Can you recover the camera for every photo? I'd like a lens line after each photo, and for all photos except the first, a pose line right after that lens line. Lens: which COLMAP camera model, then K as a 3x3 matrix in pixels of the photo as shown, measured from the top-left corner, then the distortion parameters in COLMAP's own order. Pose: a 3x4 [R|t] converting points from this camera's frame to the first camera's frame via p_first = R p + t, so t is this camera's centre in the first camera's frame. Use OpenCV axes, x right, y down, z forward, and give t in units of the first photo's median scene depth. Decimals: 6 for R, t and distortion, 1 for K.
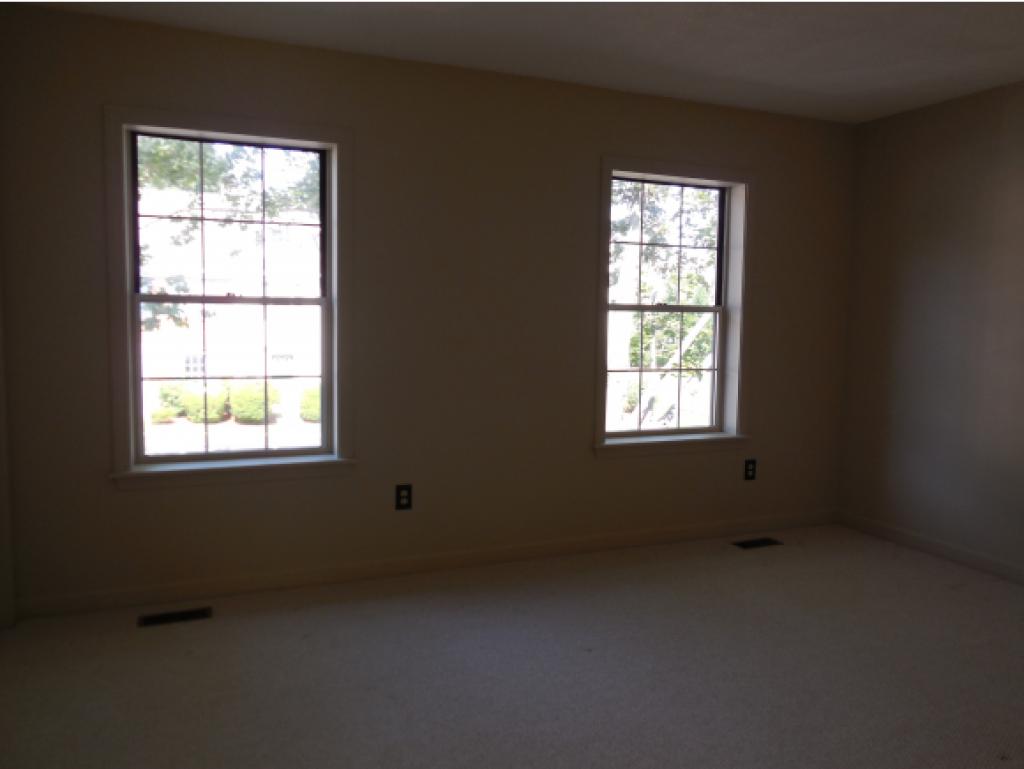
lens RADIAL K [[776.9, 0, 508.2], [0, 776.9, 380.9], [0, 0, 1]] dist [-0.005131, -0.001683]
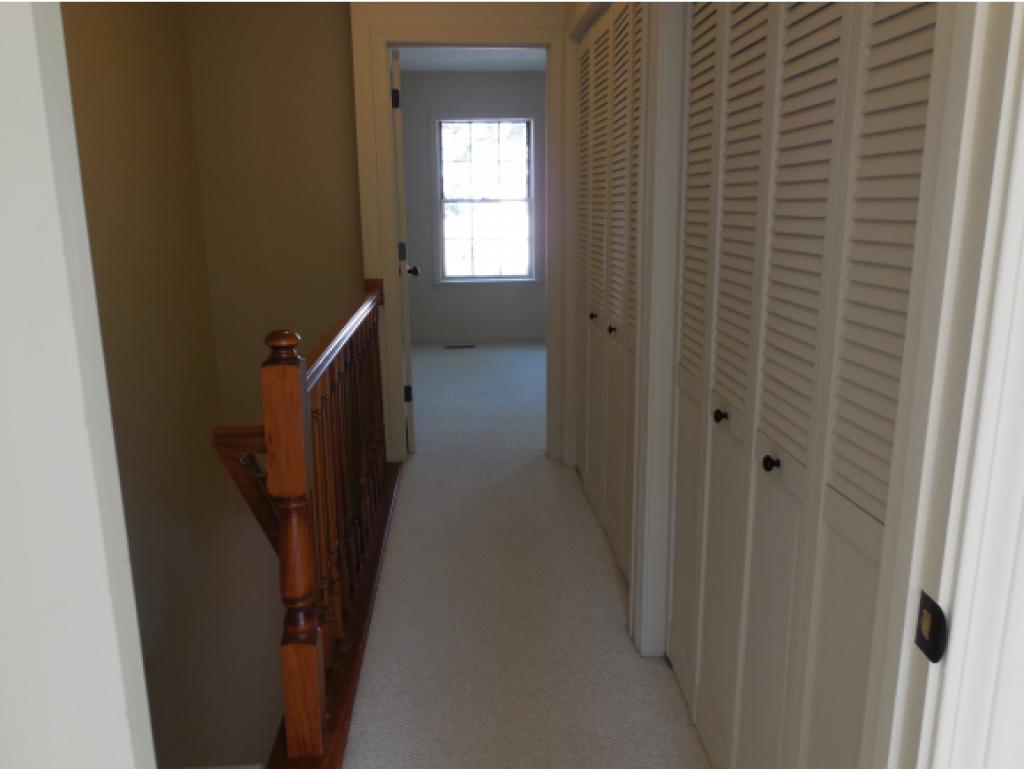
lens RADIAL K [[776.9, 0, 508.2], [0, 776.9, 380.9], [0, 0, 1]] dist [-0.005131, -0.001683]
pose [[0.935344, 0.049968, -0.350192, 0.455278], [-0.003380, 0.991190, 0.132401, 0.098383], [0.353723, -0.122657, 0.927273, -0.958901]]
